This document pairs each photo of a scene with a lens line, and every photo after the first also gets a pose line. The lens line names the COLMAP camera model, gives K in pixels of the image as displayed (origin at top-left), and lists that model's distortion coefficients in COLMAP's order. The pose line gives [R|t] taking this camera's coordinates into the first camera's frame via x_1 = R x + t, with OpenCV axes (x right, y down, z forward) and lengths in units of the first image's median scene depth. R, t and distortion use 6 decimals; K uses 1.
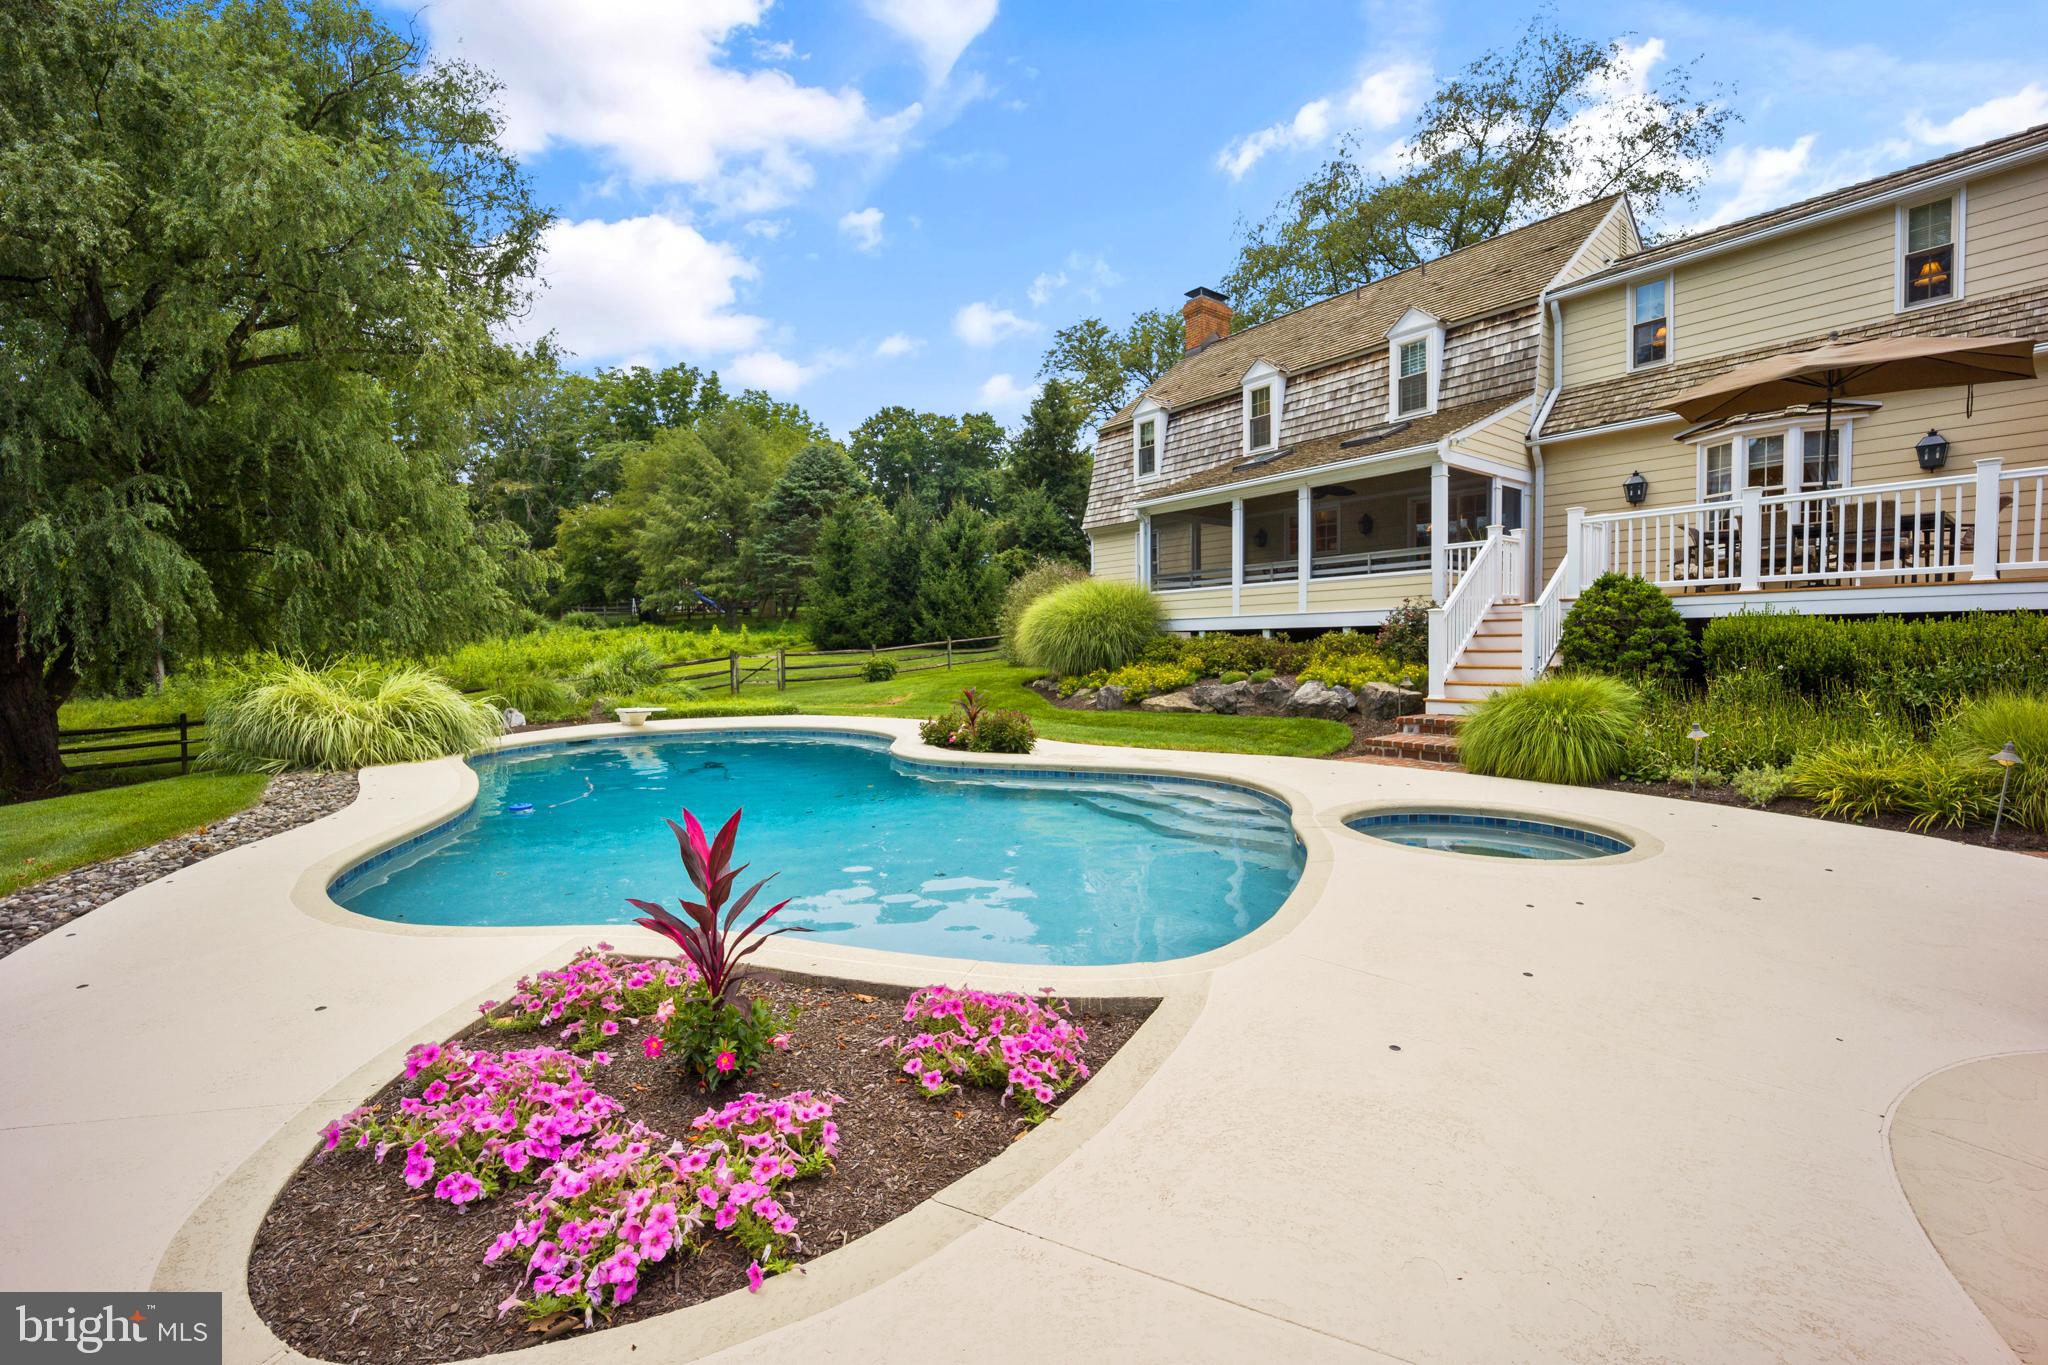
lens RADIAL K [[841.6, 0, 1024.0], [0, 841.6, 682.5], [0, 0, 1]] dist [-0.025023, -0.000074]
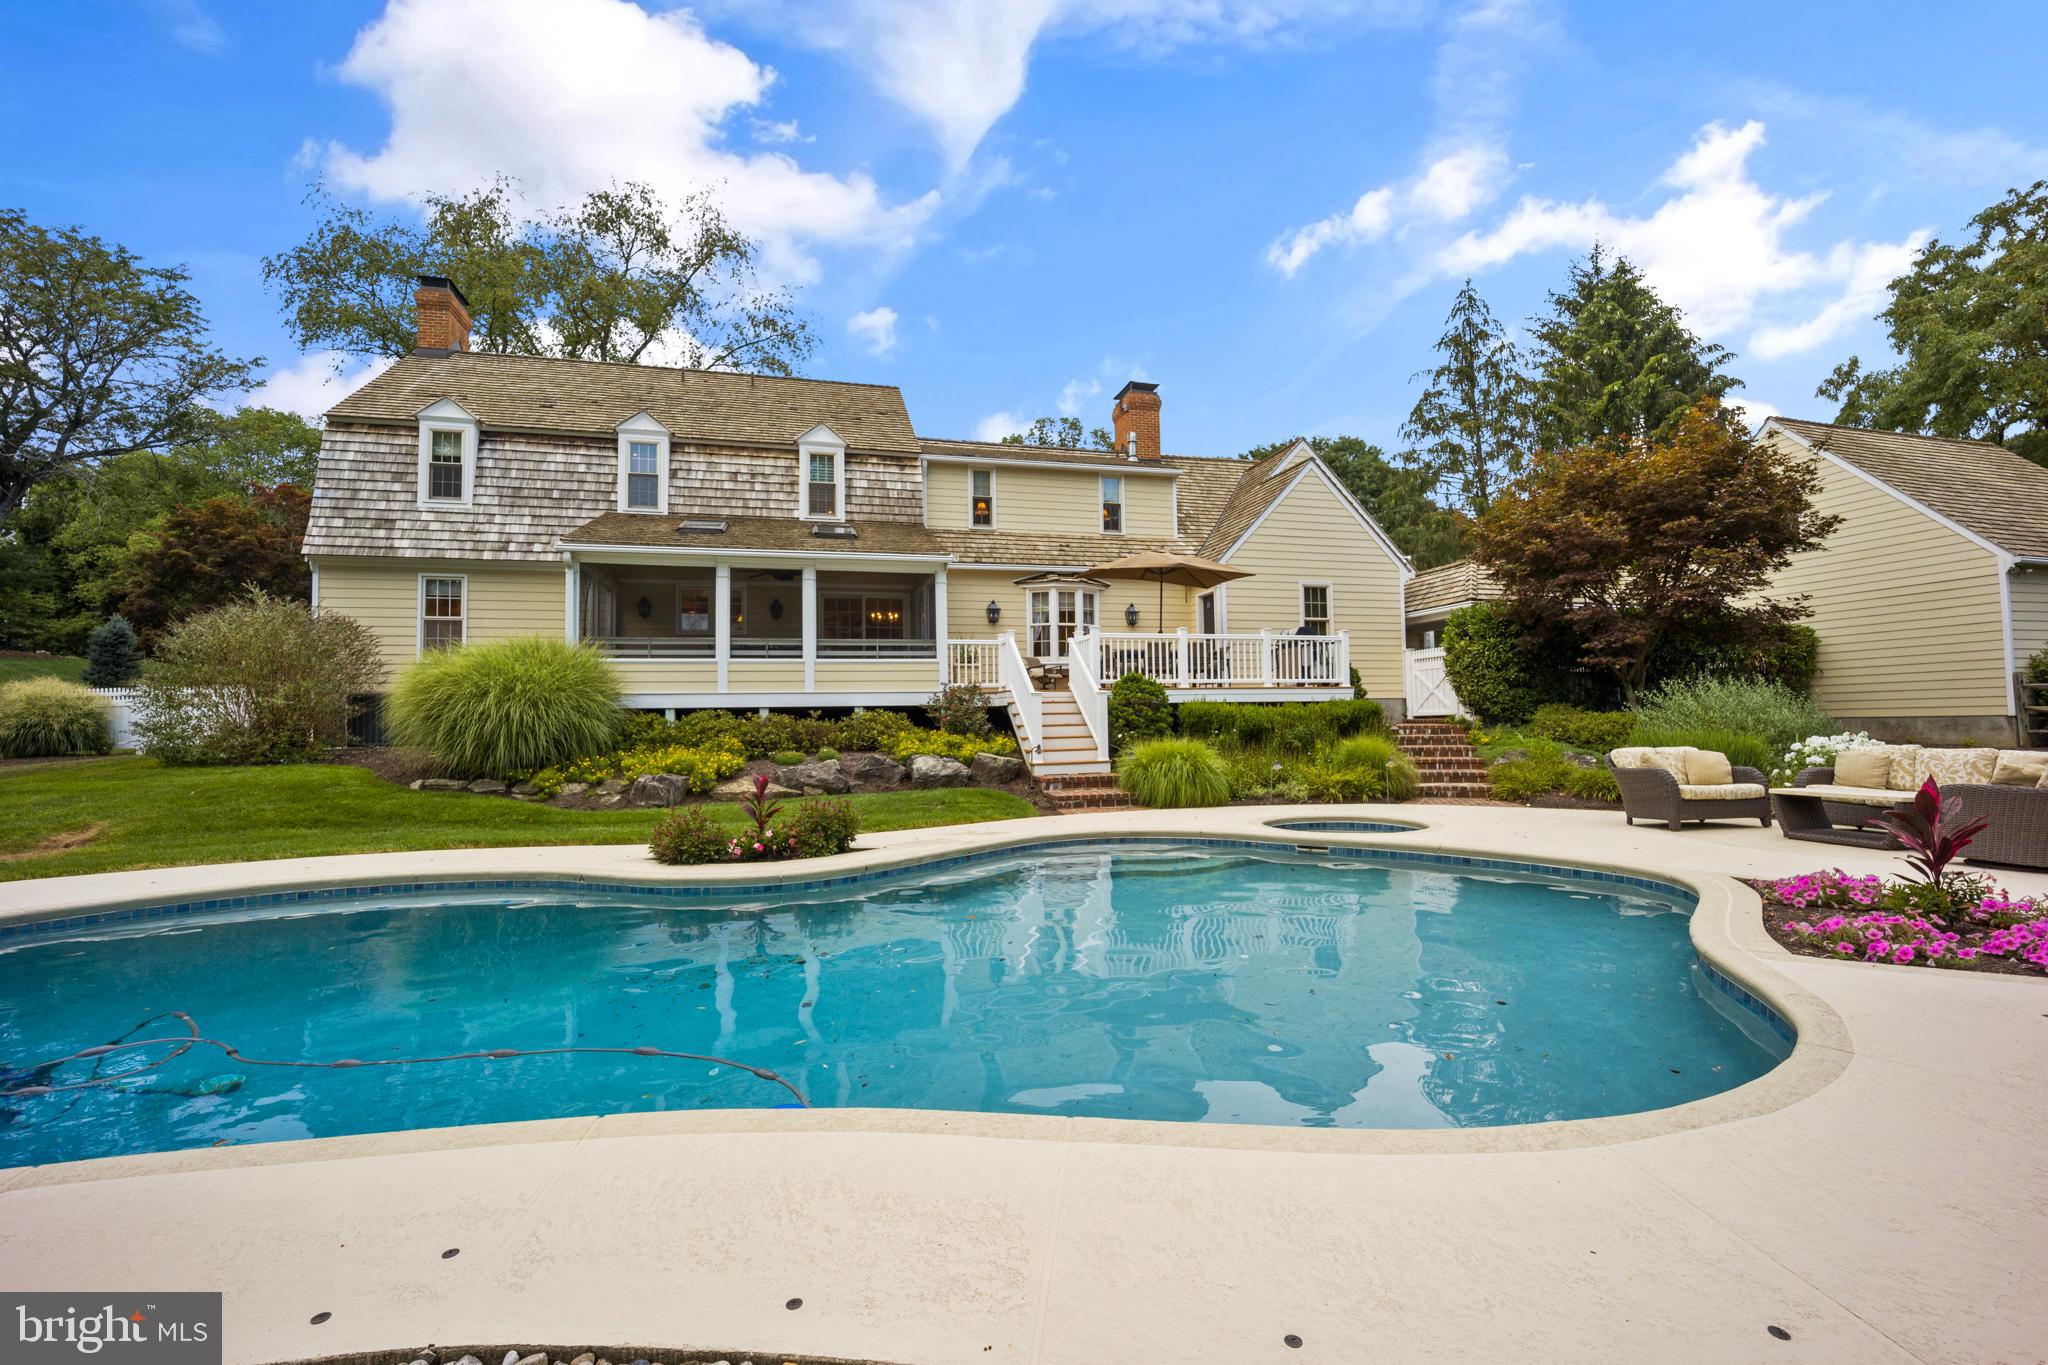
lens RADIAL K [[841.6, 0, 1024.0], [0, 841.6, 682.5], [0, 0, 1]] dist [-0.025023, -0.000074]
pose [[0.363069, 0.051488, 0.930339, -0.473998], [0.054817, 0.995562, -0.076491, -0.003622], [-0.930149, 0.078769, 0.358635, 0.379986]]
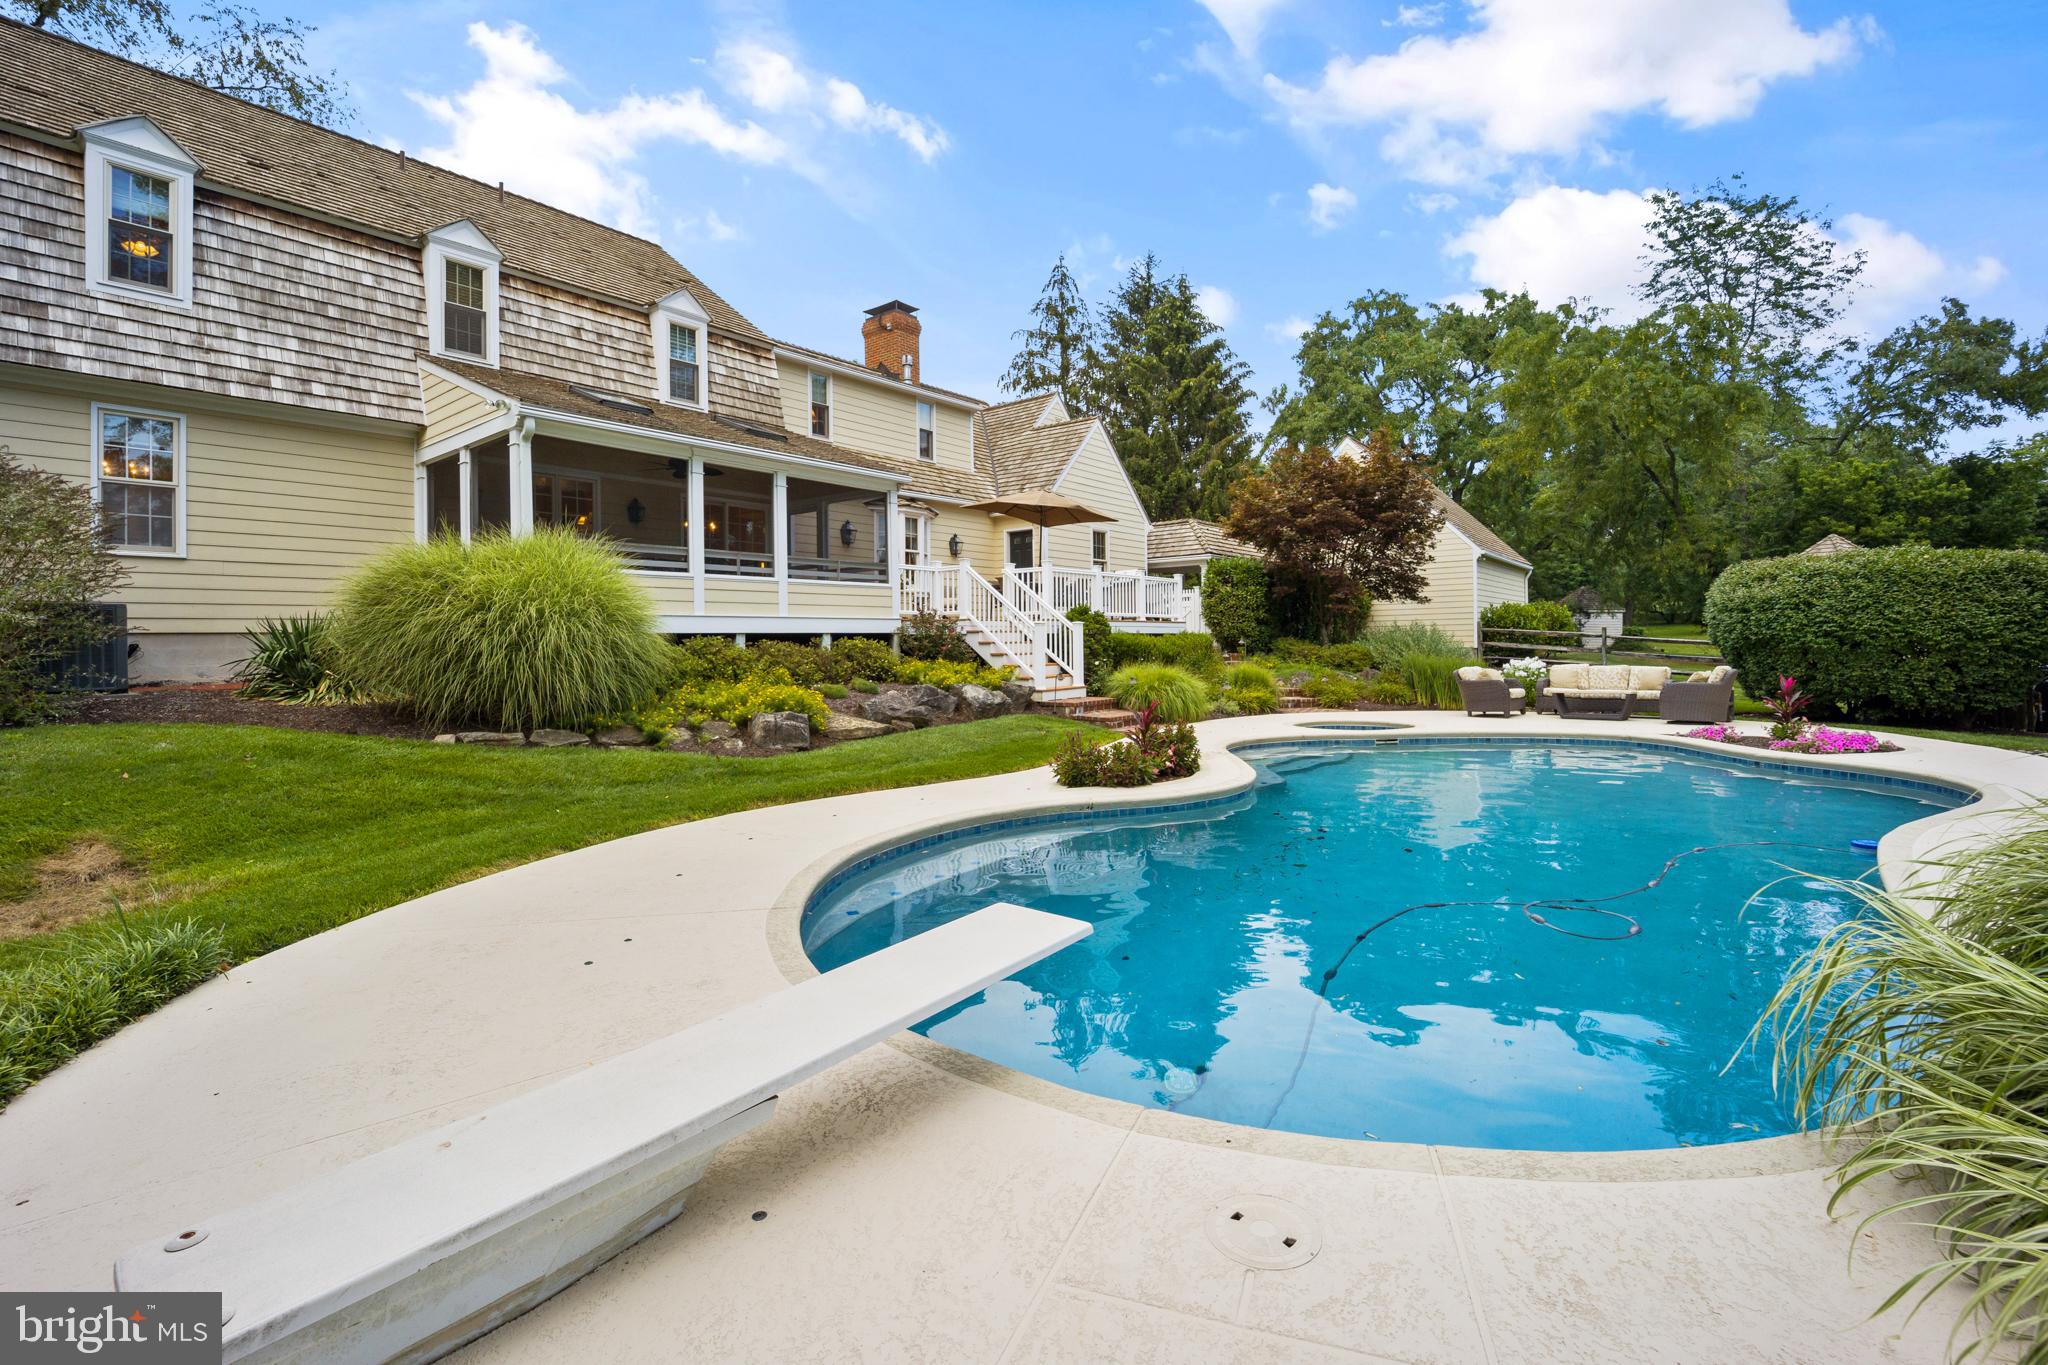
lens RADIAL K [[902.8, 0, 1036.1], [0, 902.8, 644.9], [0, 0, 1]] dist [-0.032433, 0.000269]
pose [[-0.271977, 0.015251, 0.962183, -0.593958], [0.063017, 0.998010, 0.001994, -0.036421], [-0.960238, 0.061176, -0.272397, 0.938942]]
